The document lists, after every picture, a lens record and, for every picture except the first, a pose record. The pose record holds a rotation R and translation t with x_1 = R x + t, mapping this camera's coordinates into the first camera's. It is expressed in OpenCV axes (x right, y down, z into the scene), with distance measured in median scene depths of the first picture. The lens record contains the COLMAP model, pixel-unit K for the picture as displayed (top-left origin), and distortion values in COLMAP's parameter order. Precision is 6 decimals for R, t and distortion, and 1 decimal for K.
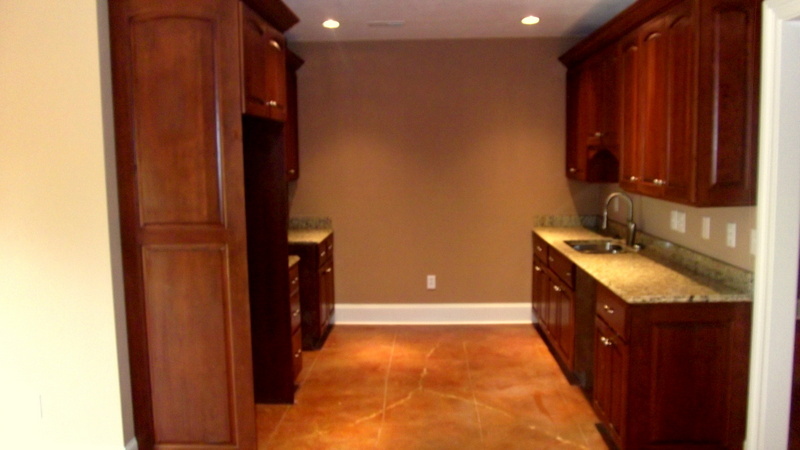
lens RADIAL K [[636.8, 0, 400.8], [0, 636.8, 221.7], [0, 0, 1]] dist [-0.096987, 0.103117]
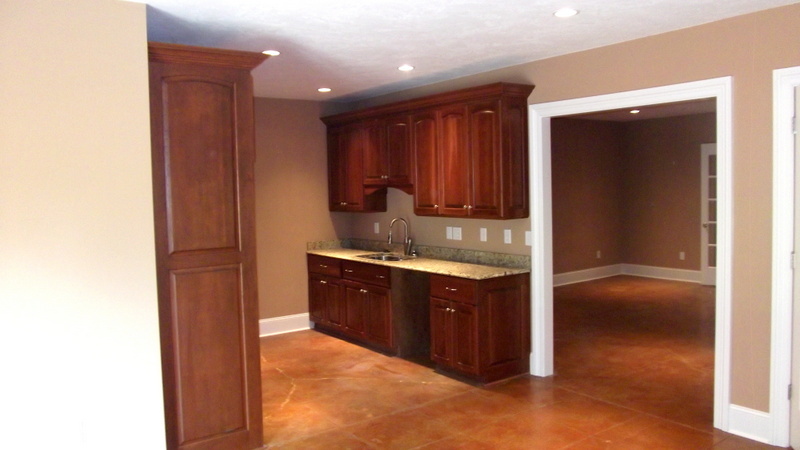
lens RADIAL K [[636.8, 0, 400.8], [0, 636.8, 221.7], [0, 0, 1]] dist [-0.096987, 0.103117]
pose [[0.787119, -0.039035, 0.615564, -0.639597], [0.078834, 0.996177, -0.037633, 0.020313], [-0.611742, 0.078149, 0.787188, -0.151809]]
